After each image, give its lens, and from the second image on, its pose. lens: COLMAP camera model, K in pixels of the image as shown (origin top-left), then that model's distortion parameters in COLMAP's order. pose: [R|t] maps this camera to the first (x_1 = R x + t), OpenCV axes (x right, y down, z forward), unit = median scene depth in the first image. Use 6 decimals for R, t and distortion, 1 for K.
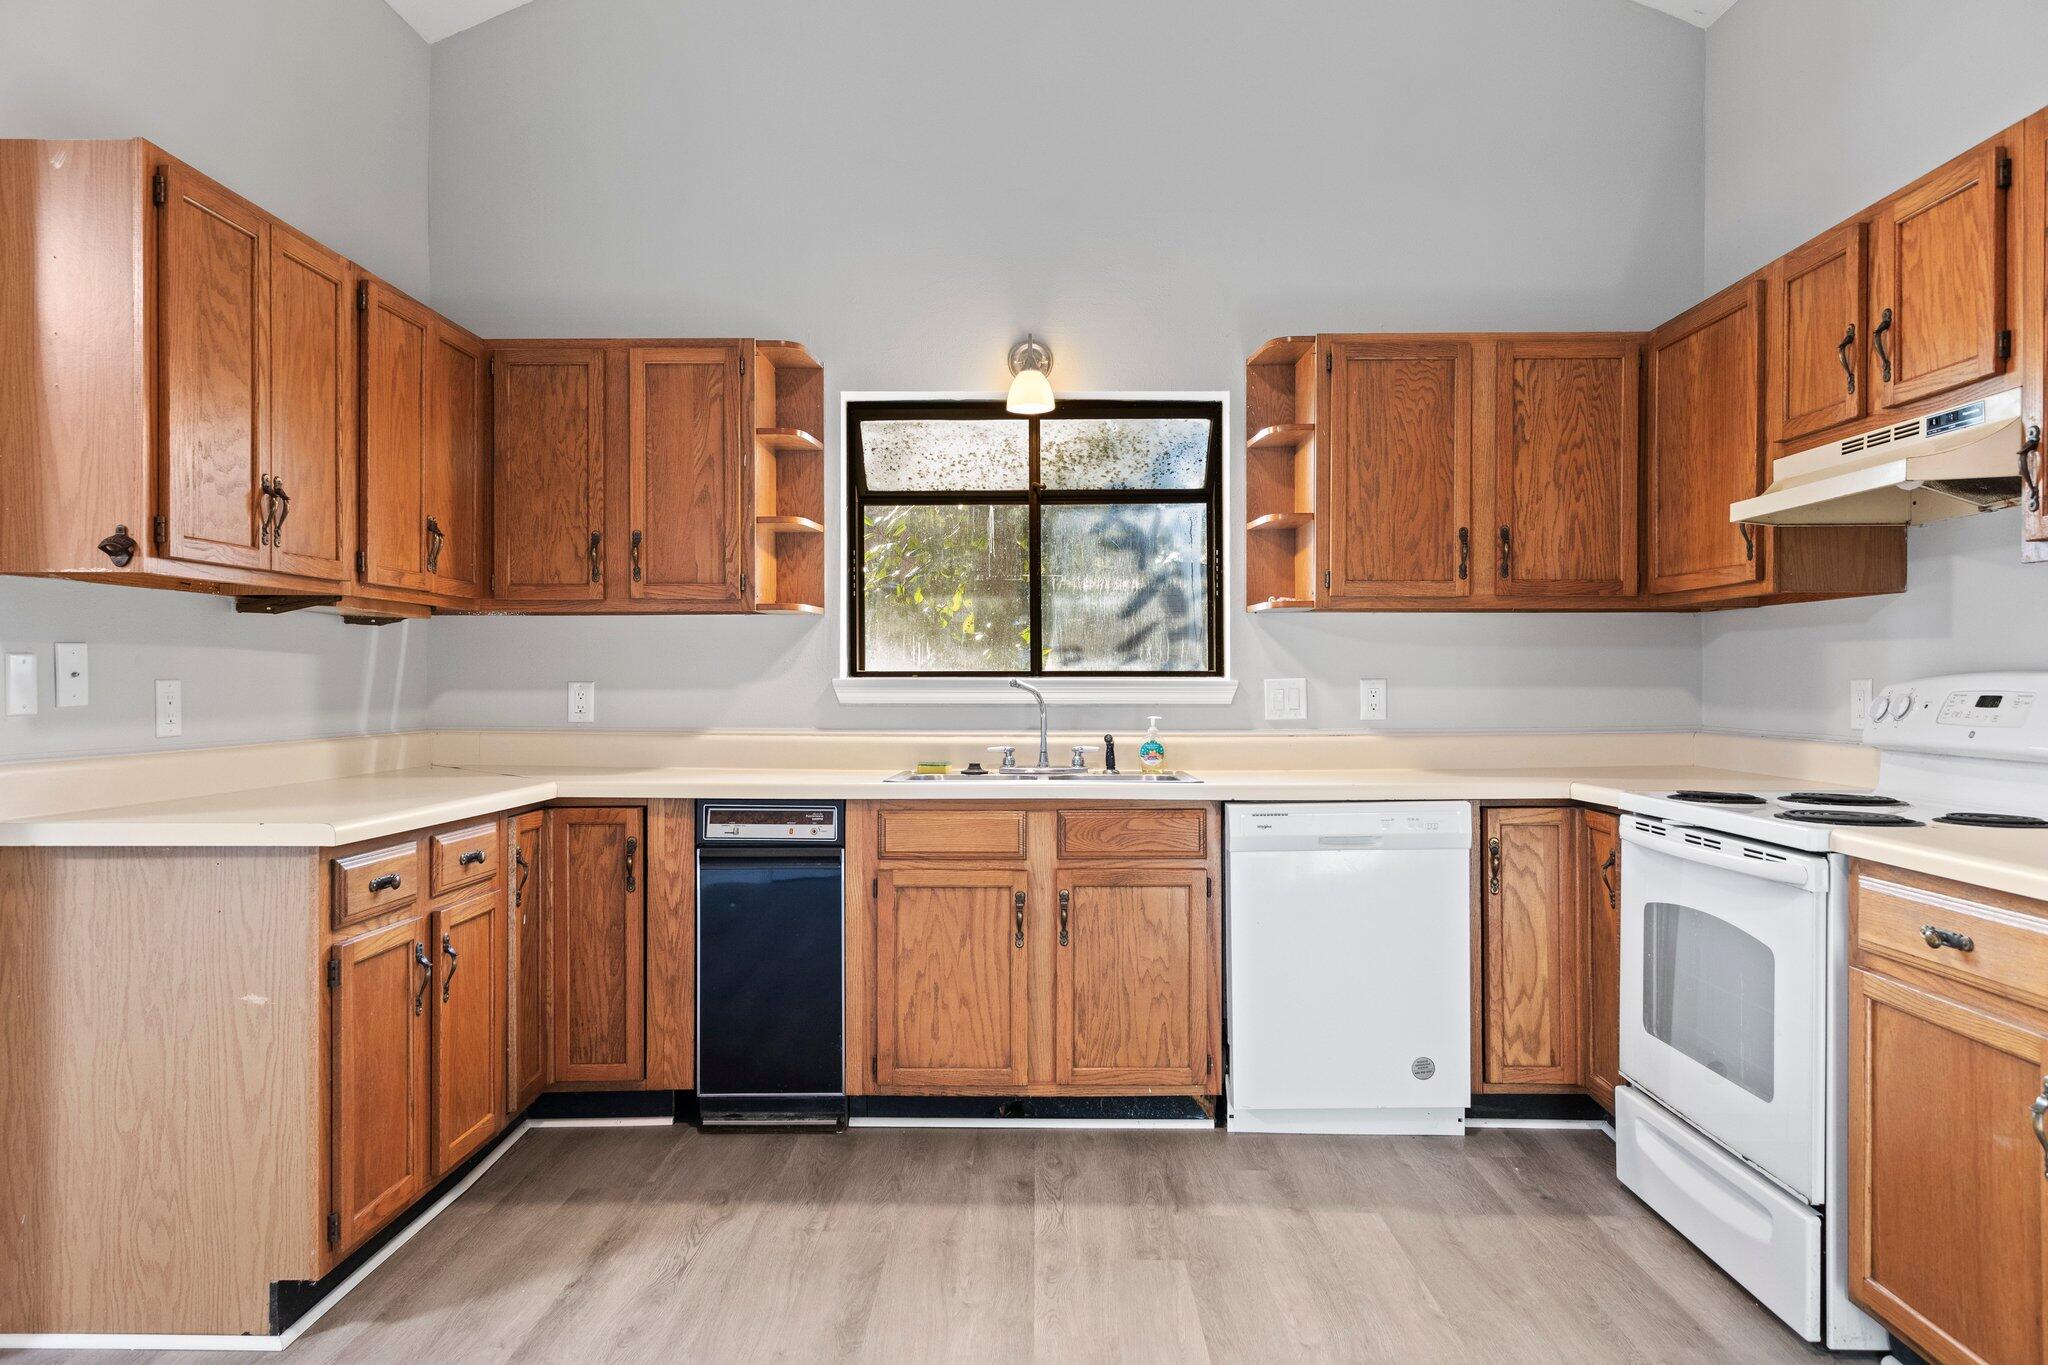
lens RADIAL K [[1311.8, 0, 1025.0], [0, 1311.8, 682.5], [0, 0, 1]] dist [-0.000708, 0.003253]
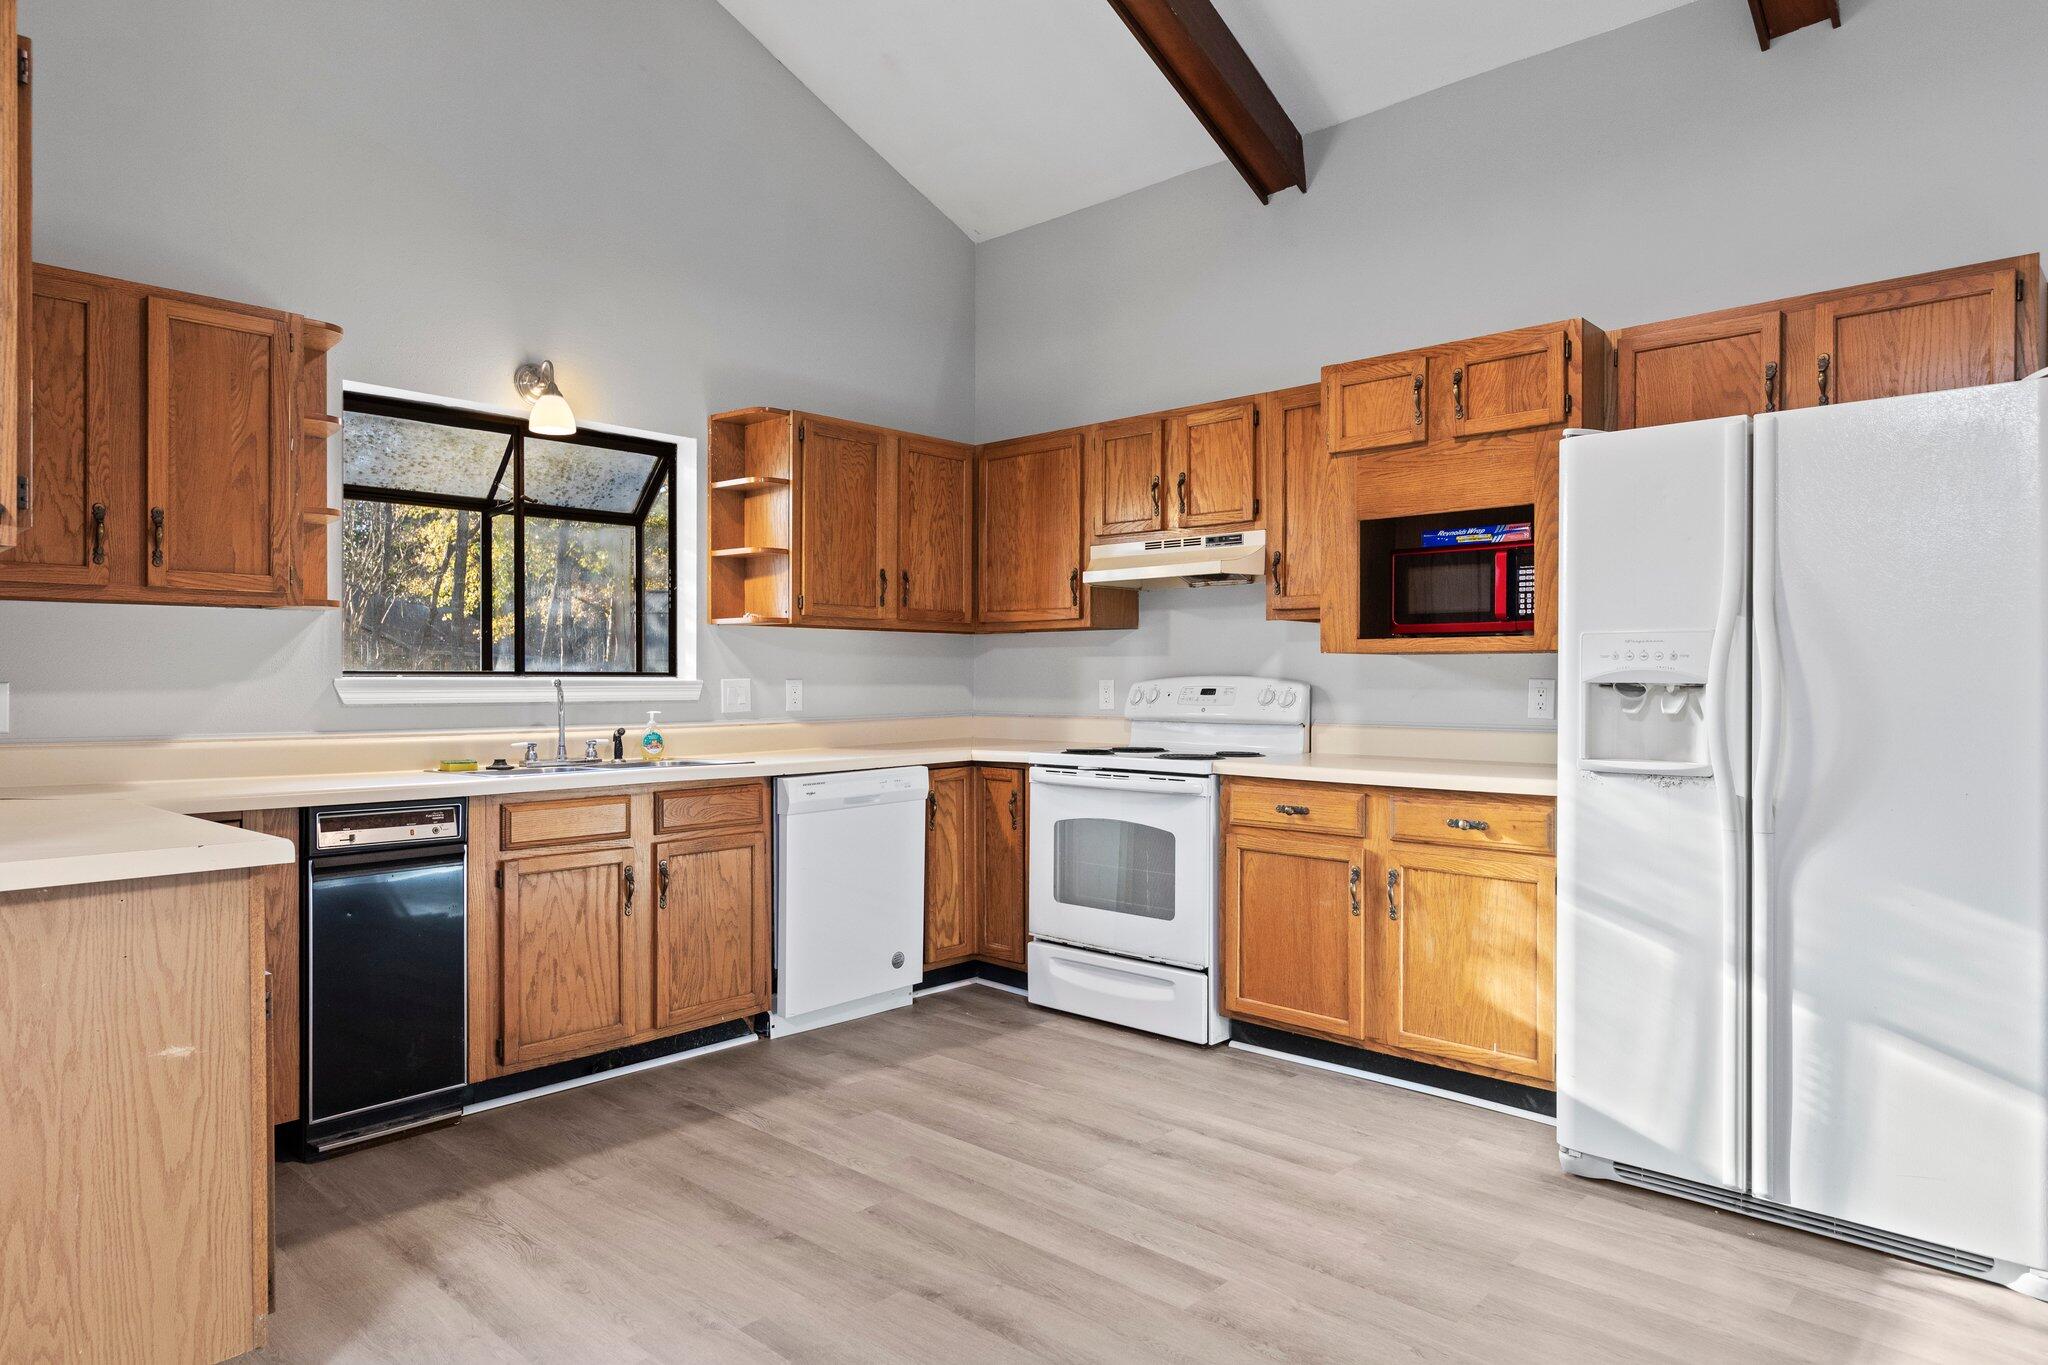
lens RADIAL K [[1228.0, 0, 1023.4], [0, 1228.0, 682.1], [0, 0, 1]] dist [0.003936, -0.000066]
pose [[0.668815, -0.001423, 0.743427, -0.565553], [0.001076, 0.999999, 0.000947, -0.000899], [-0.743428, 0.000166, 0.668816, 0.032529]]
